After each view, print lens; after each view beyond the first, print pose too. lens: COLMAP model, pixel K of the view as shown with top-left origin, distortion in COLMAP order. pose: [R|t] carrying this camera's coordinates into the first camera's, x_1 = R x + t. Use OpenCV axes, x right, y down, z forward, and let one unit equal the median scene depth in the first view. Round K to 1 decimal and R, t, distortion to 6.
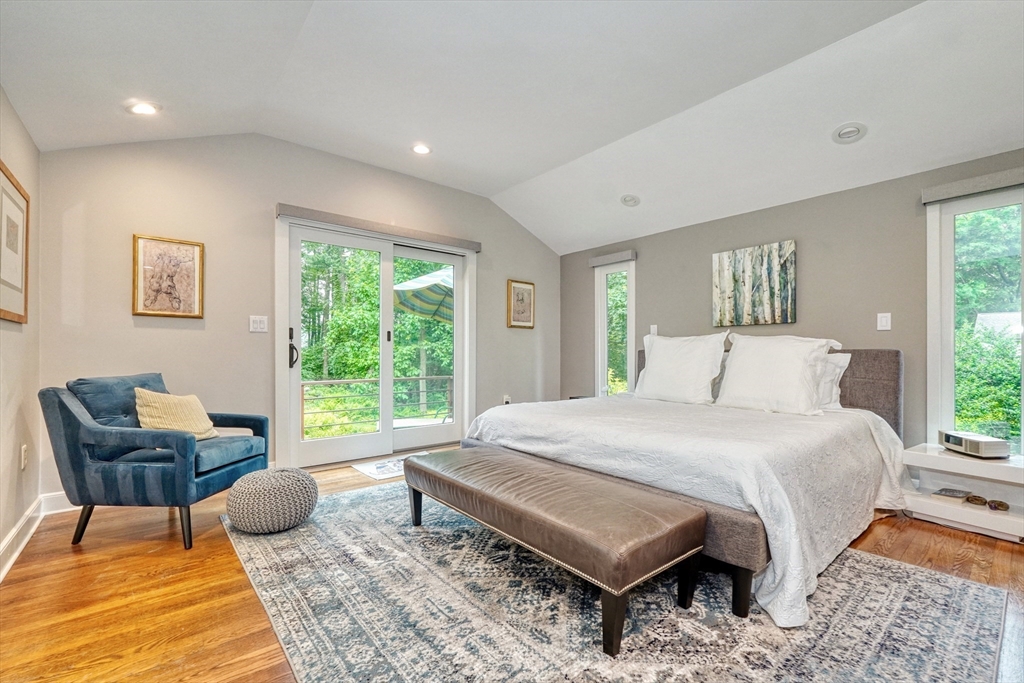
lens RADIAL K [[437.5, 0, 512.0], [0, 437.5, 341.5], [0, 0, 1]] dist [-0.001655, -0.000009]
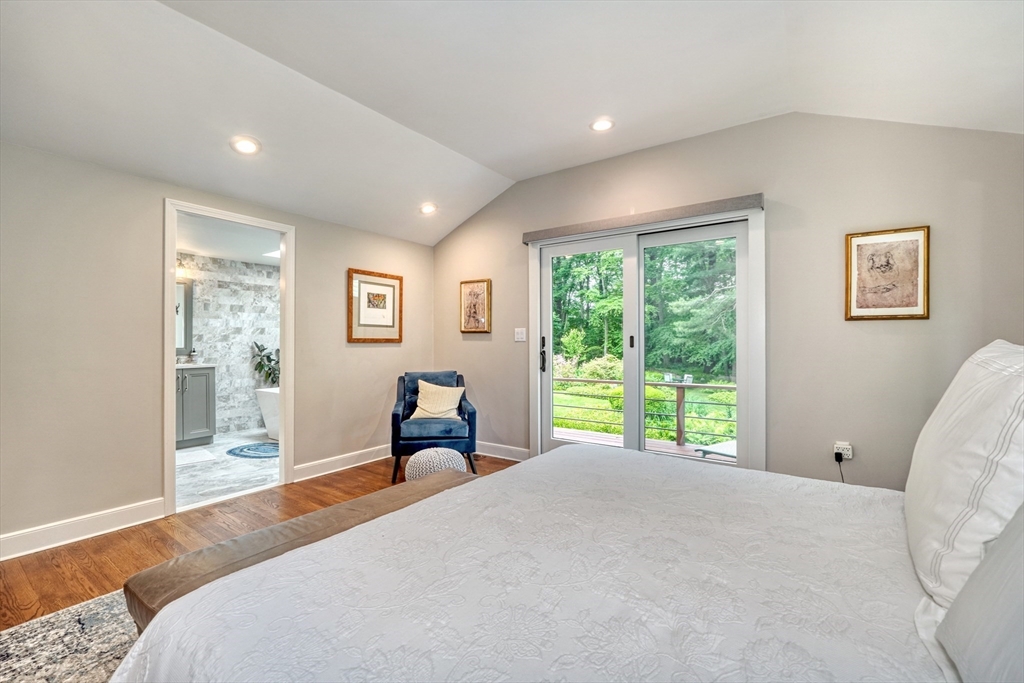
lens RADIAL K [[437.5, 0, 512.0], [0, 437.5, 341.5], [0, 0, 1]] dist [-0.001655, -0.000009]
pose [[0.280982, -0.007023, -0.959687, 0.641952], [0.022974, 0.999736, -0.000590, -0.022707], [0.959438, -0.021882, 0.281069, 0.675614]]
